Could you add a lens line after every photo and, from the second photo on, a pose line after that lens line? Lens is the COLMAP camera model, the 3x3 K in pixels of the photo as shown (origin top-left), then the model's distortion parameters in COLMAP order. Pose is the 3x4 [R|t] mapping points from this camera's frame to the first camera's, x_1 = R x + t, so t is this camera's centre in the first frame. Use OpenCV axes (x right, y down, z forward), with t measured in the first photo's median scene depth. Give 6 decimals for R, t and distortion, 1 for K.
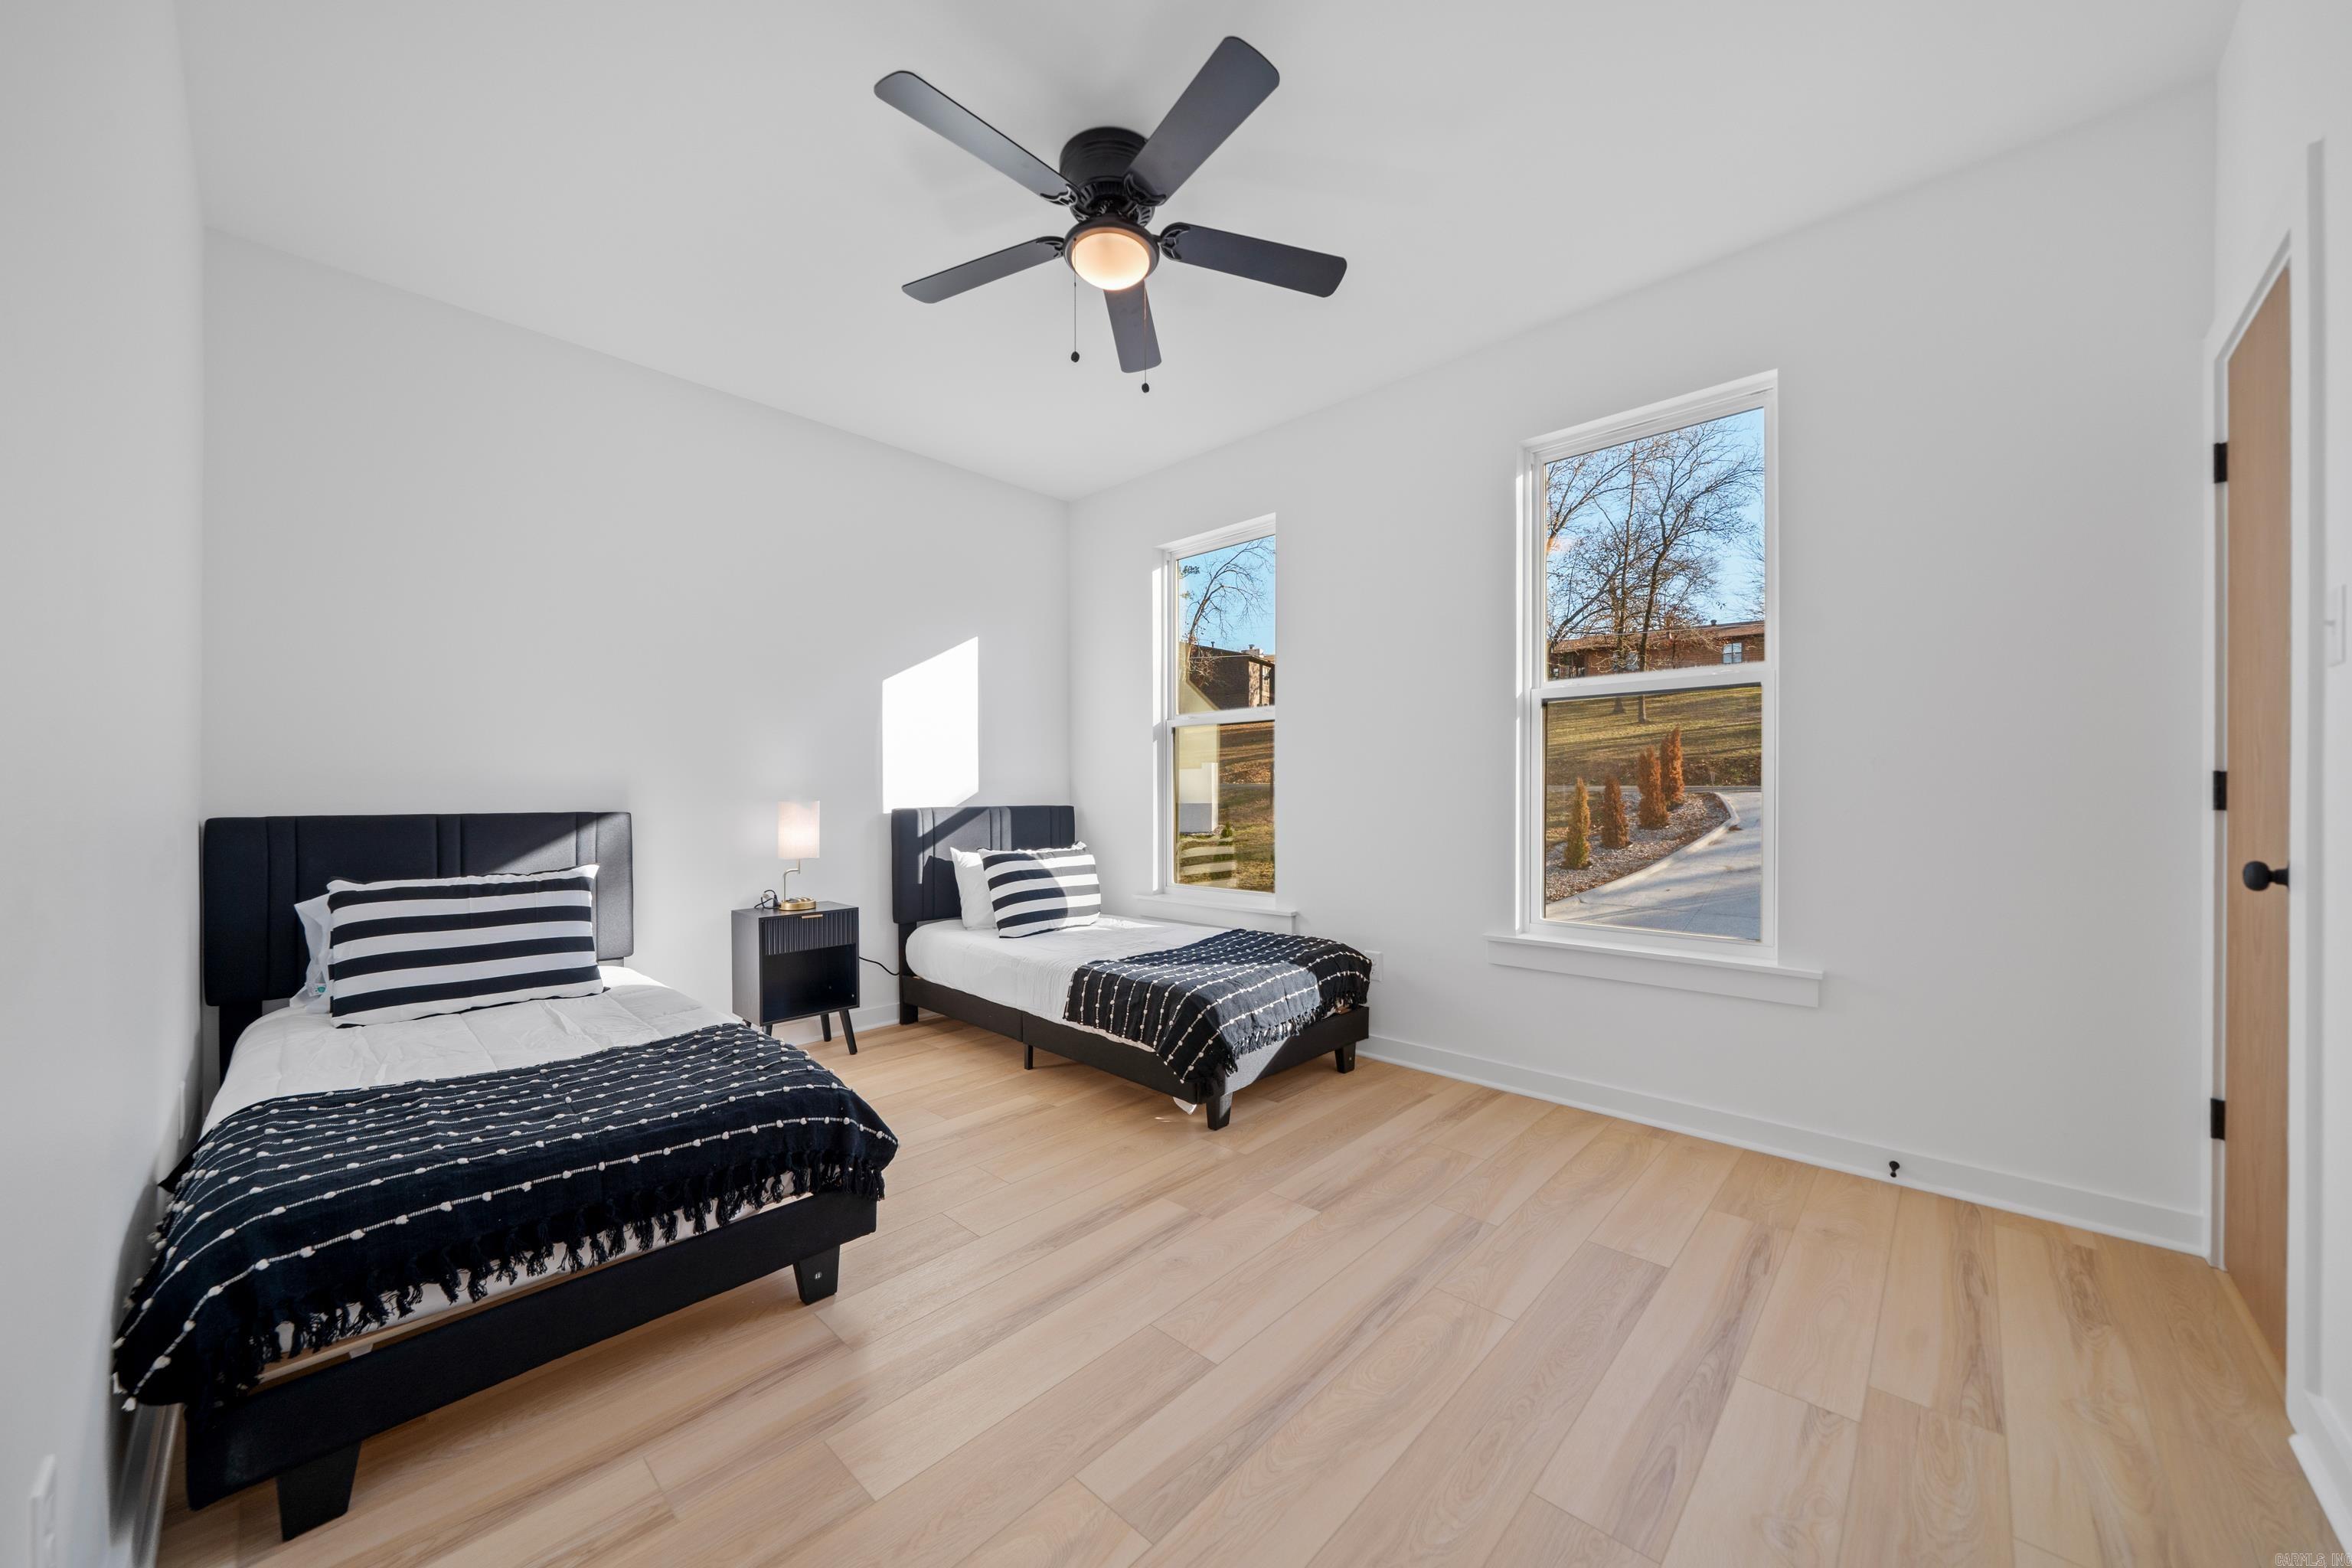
lens RADIAL K [[860.3, 0, 1194.7], [0, 860.3, 779.6], [0, 0, 1]] dist [-0.008250, 0.000003]
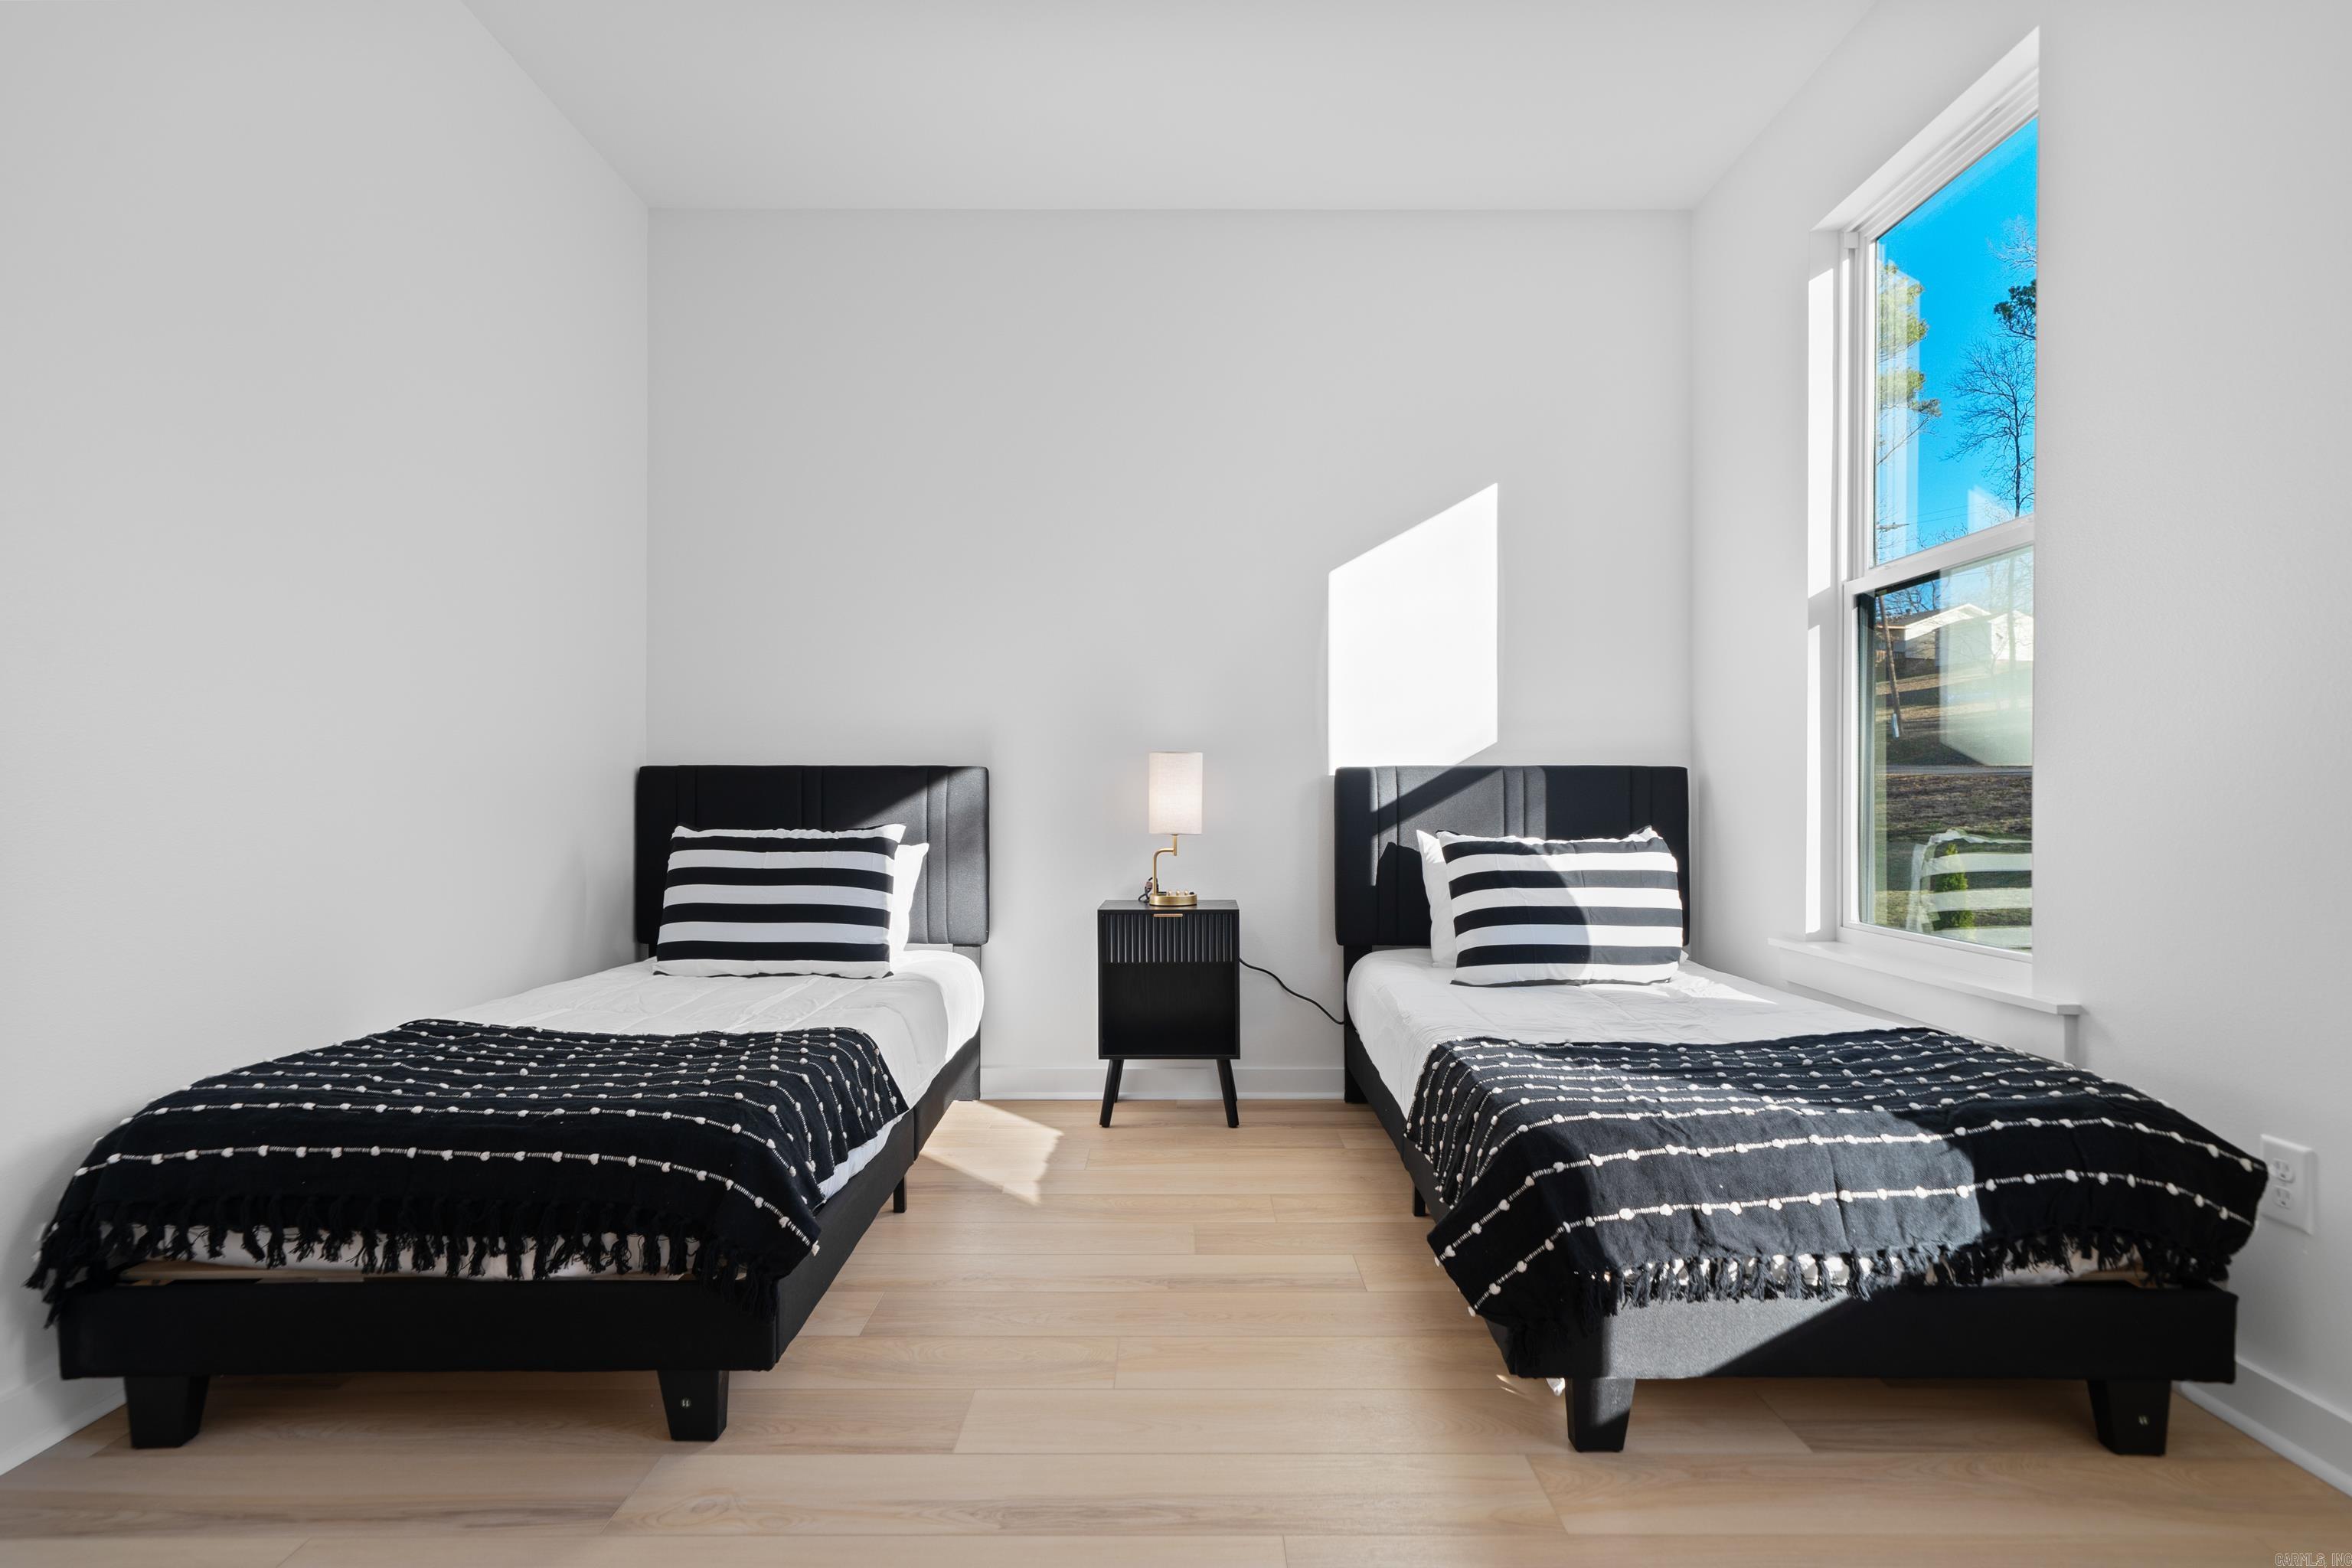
lens RADIAL K [[1199.9, 0, 1185.2], [0, 1199.9, 784.1], [0, 0, 1]] dist [0.001389, -0.001033]
pose [[0.671491, -0.005127, -0.740995, 0.298666], [0.009238, 0.999956, 0.001454, 0.054741], [0.740955, -0.007821, 0.671509, 0.378071]]
